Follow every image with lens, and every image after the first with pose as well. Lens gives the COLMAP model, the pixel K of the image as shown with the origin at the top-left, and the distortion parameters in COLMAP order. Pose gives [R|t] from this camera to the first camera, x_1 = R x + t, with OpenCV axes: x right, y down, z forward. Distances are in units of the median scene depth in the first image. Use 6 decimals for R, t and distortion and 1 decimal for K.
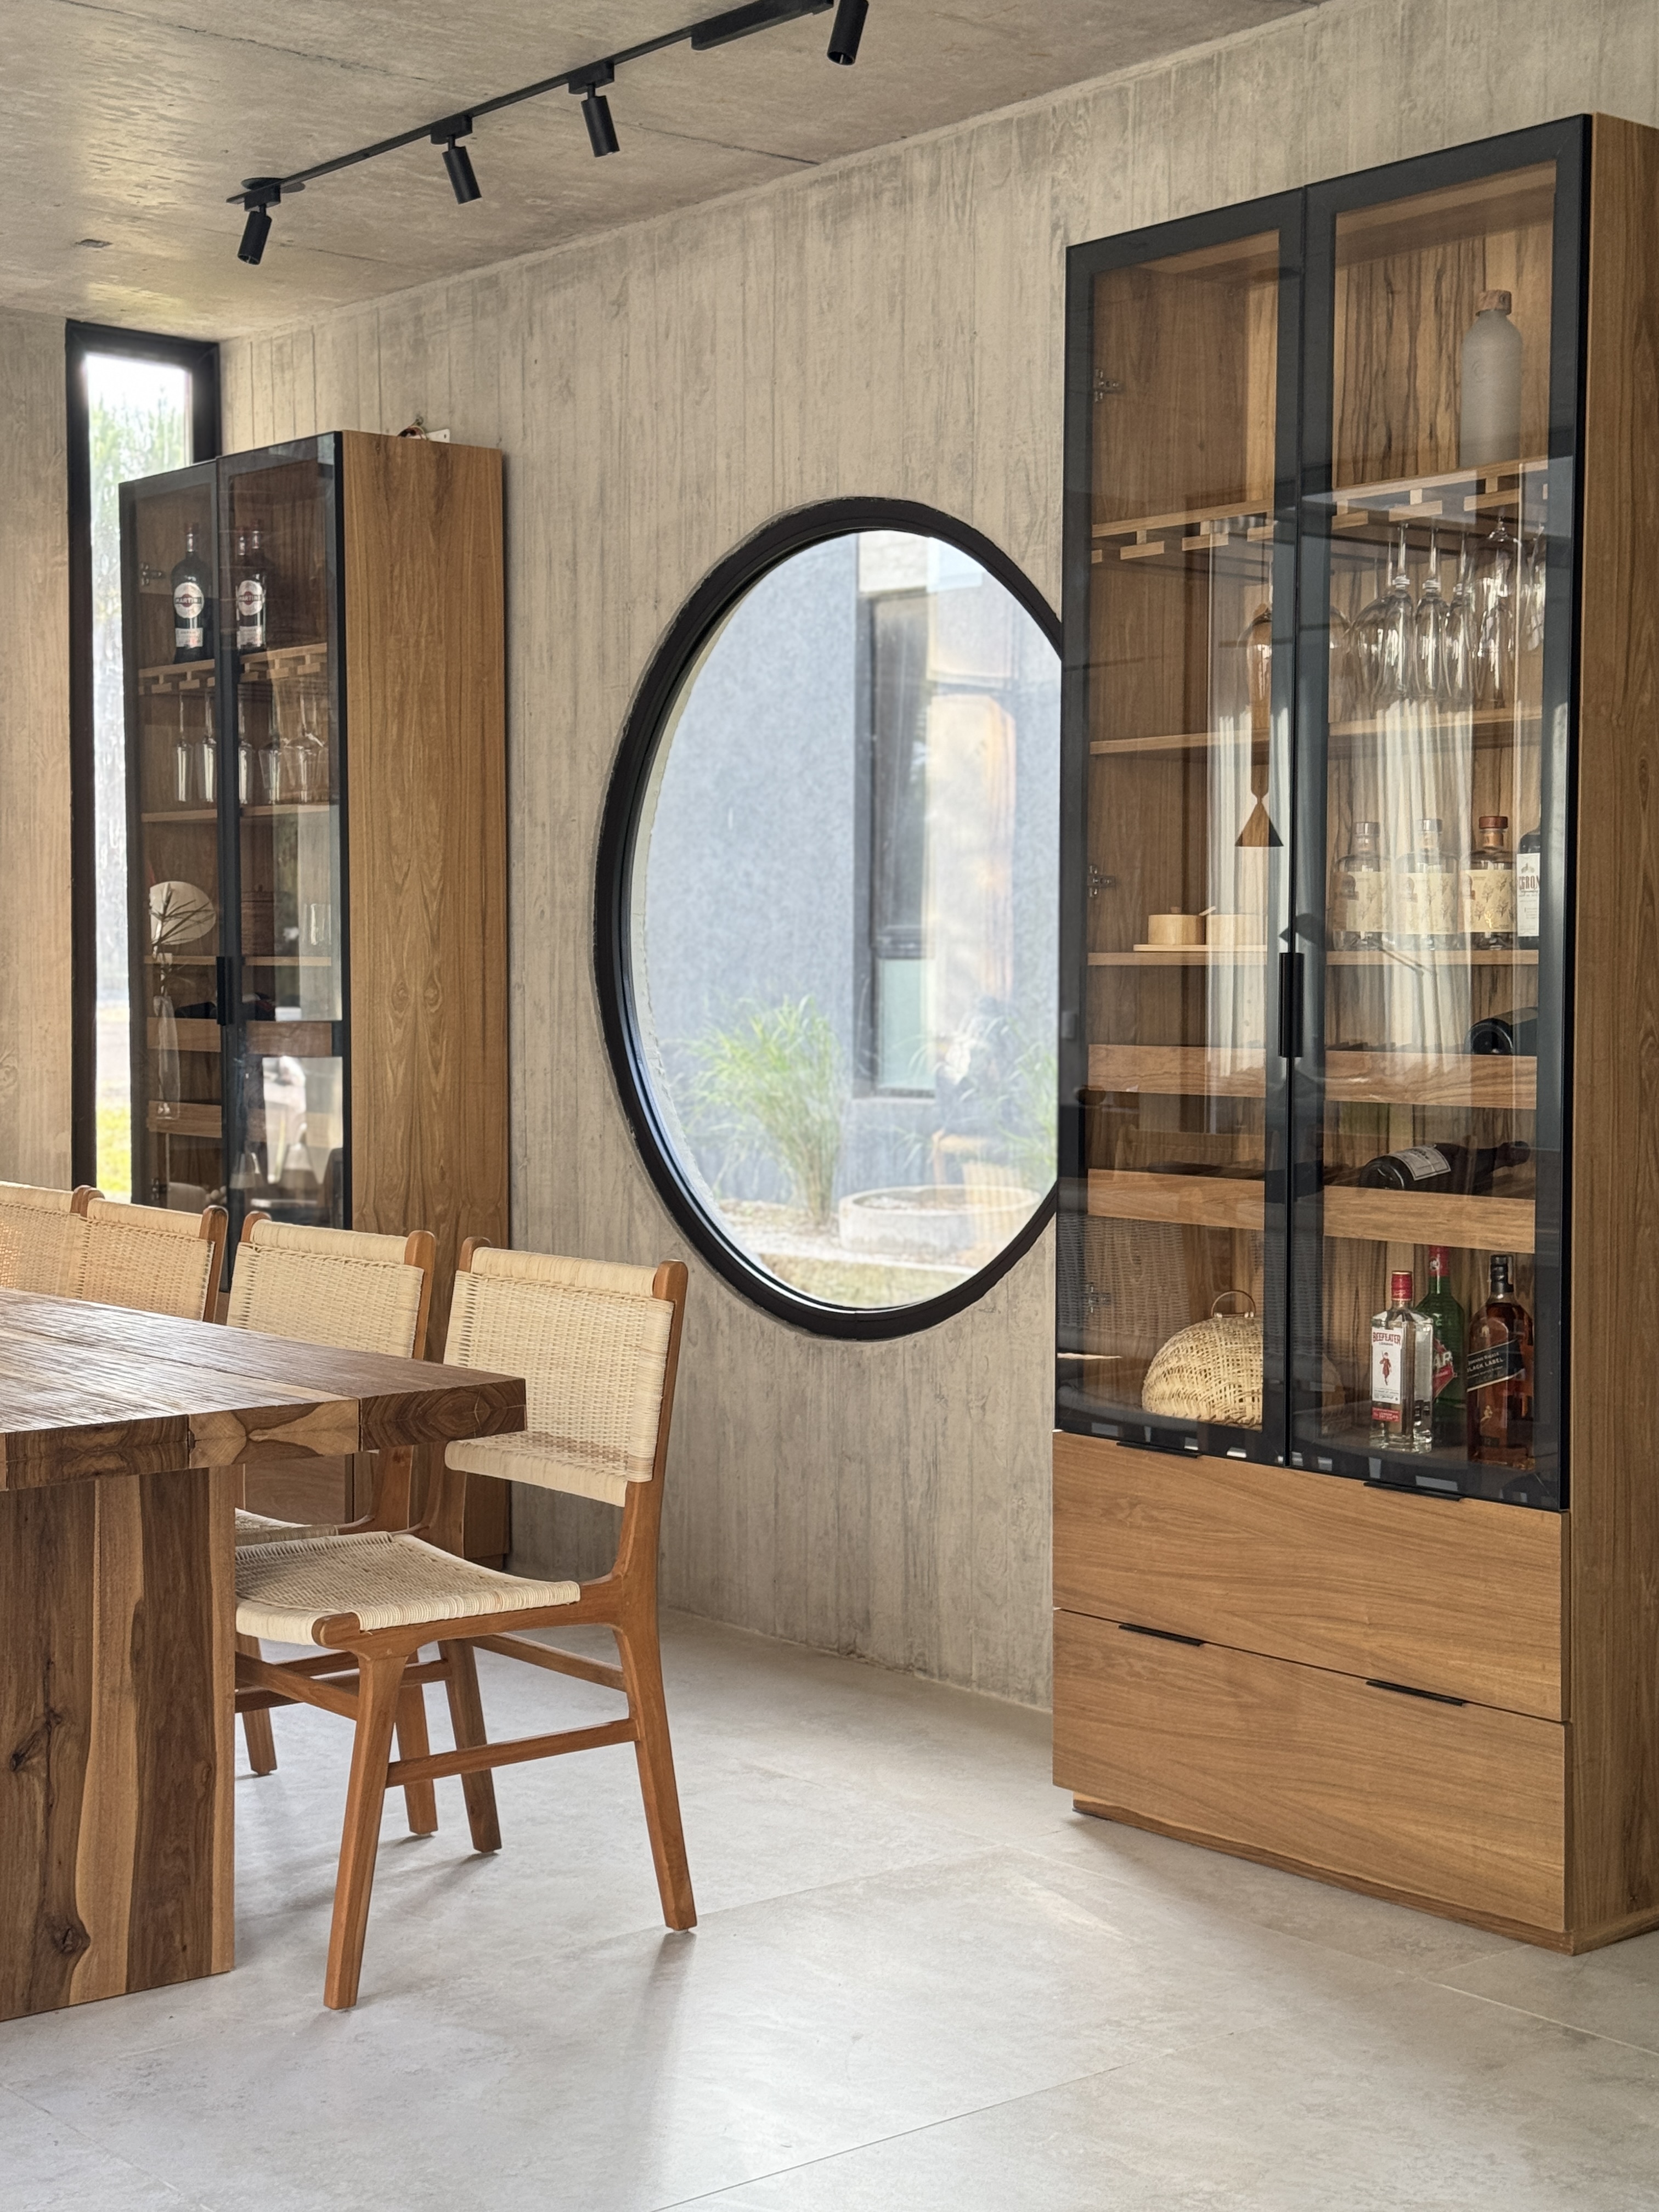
lens RADIAL K [[3184.8, 0, 829.0], [0, 3184.8, 1116.8], [0, 0, 1]] dist [0.186533, 0.000000]
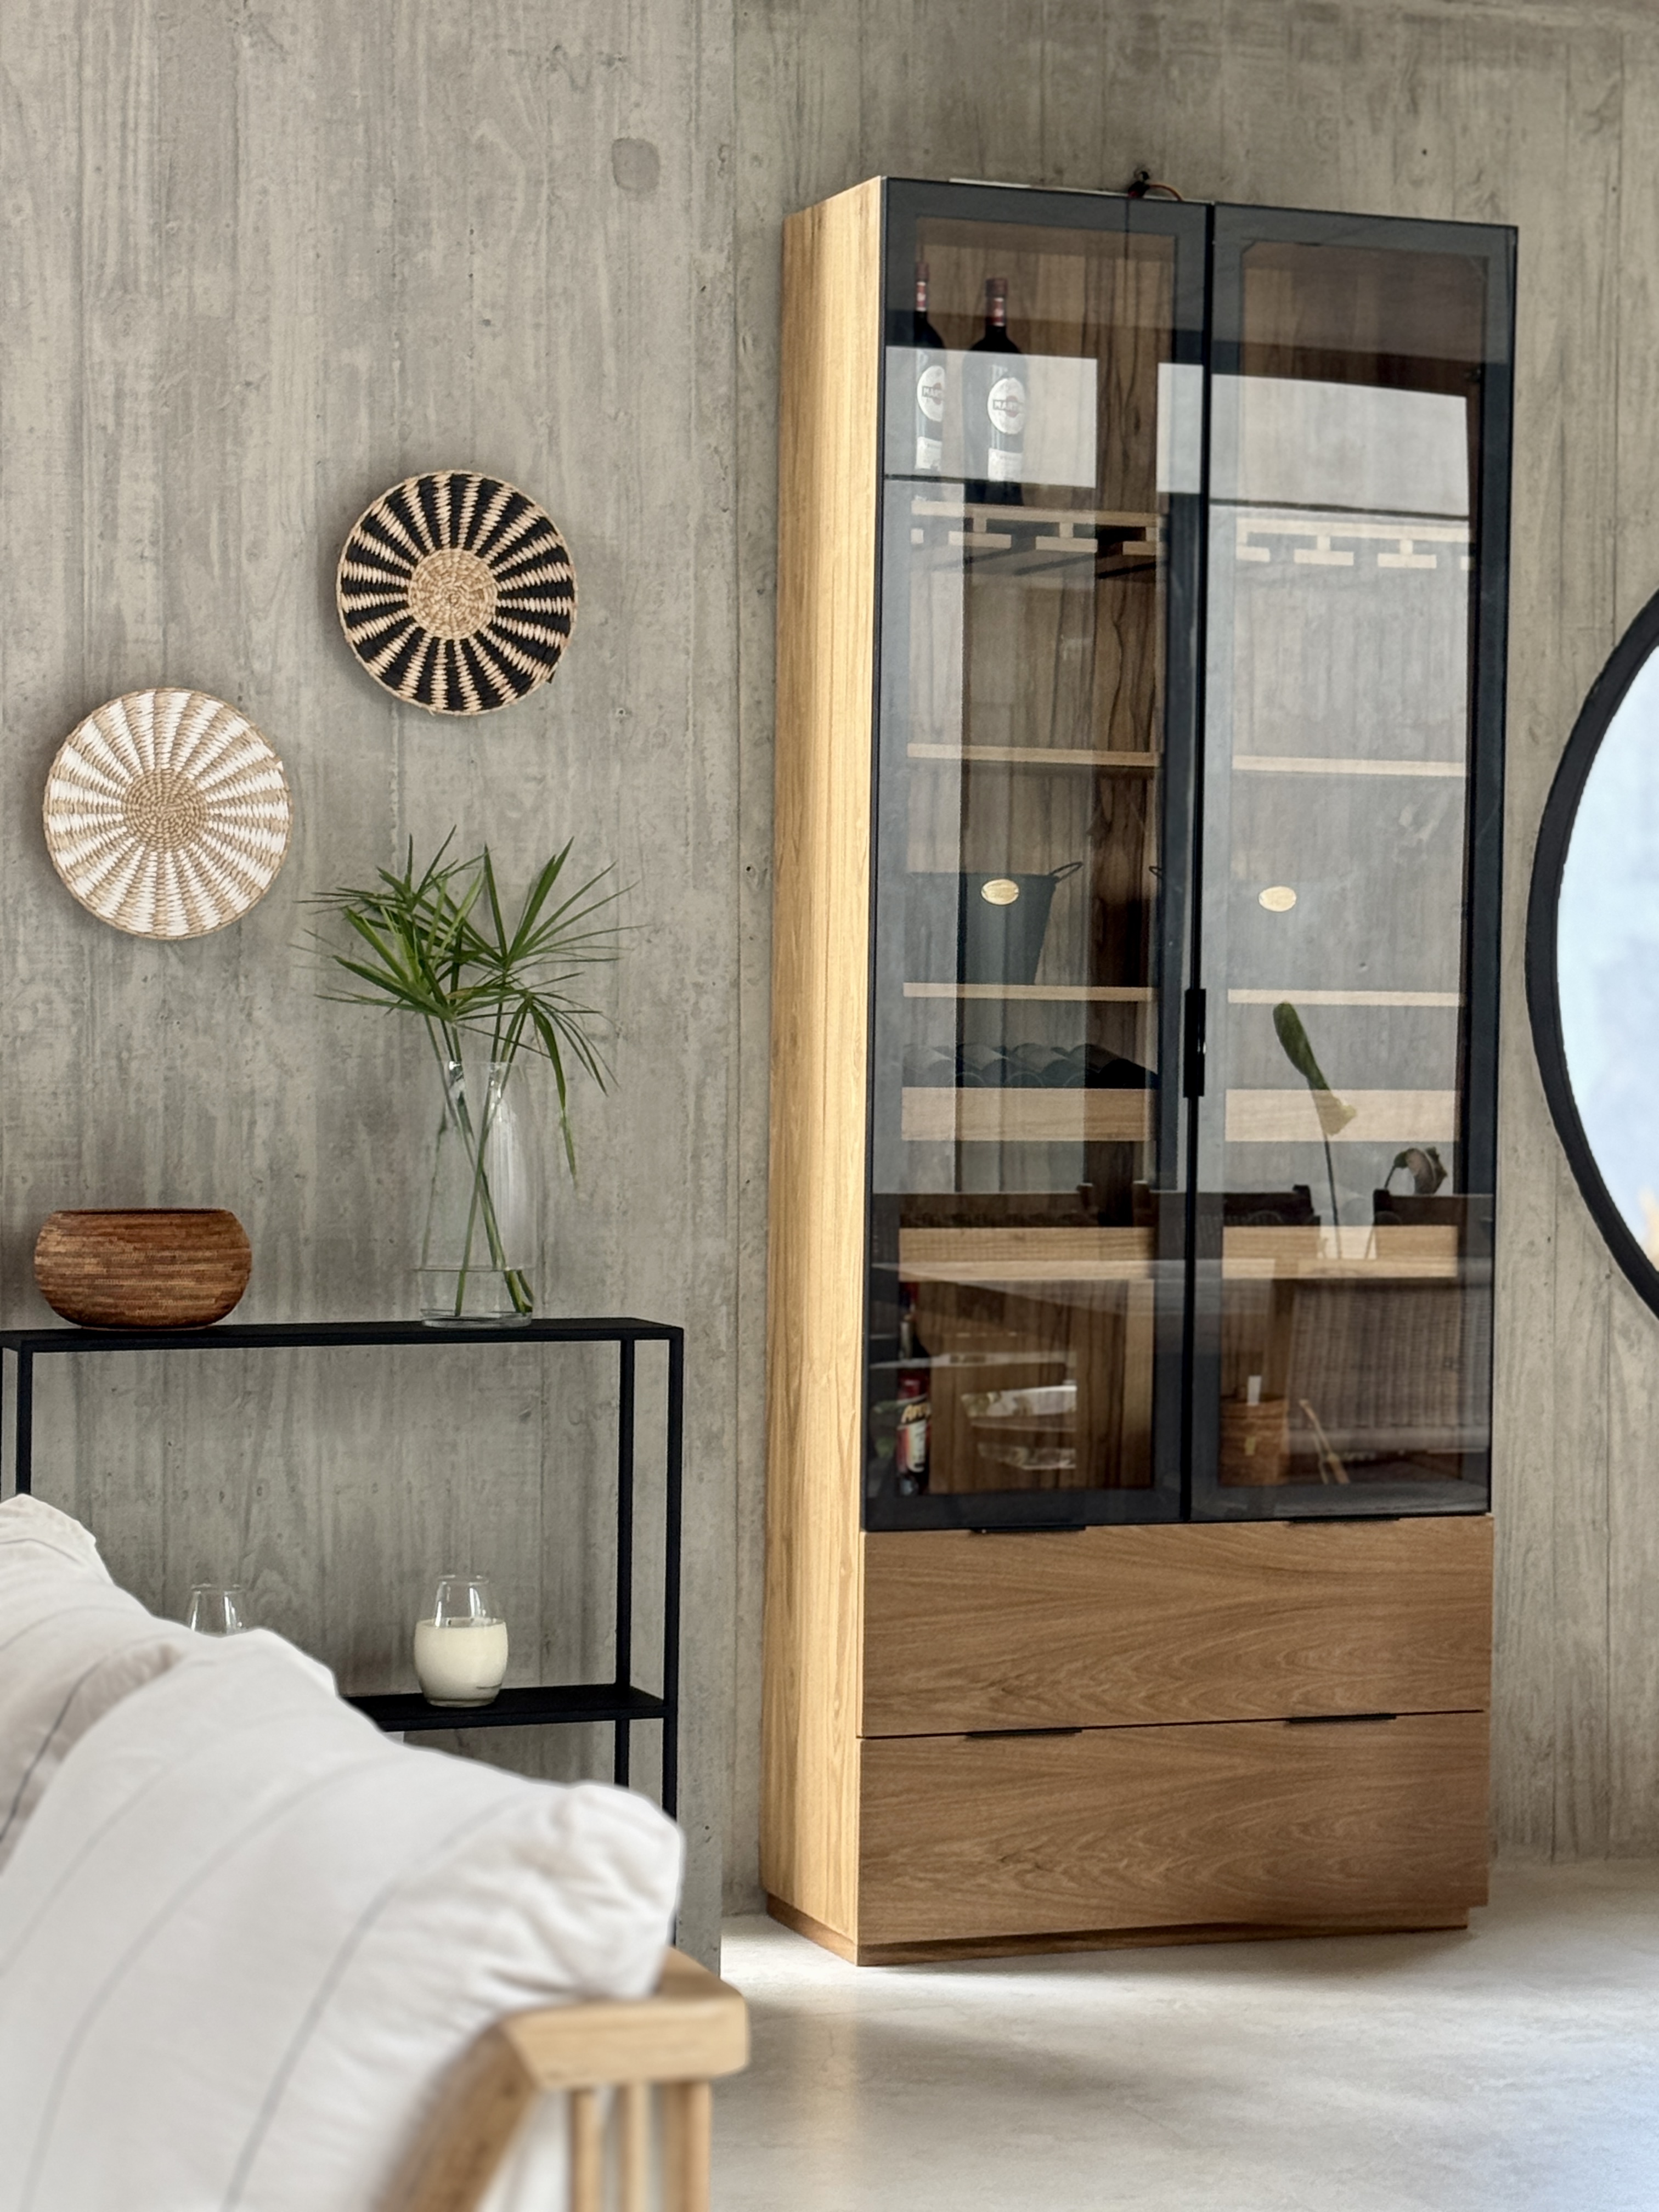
lens RADIAL K [[4523.7, 0, 829.6], [0, 4523.7, 1100.1], [0, 0, 1]] dist [0.022917, 0.000000]
pose [[0.325659, -0.035164, 0.944833, -1.166538], [0.020381, 0.999337, 0.030167, -0.063625], [-0.945268, 0.009433, 0.326159, 0.865047]]
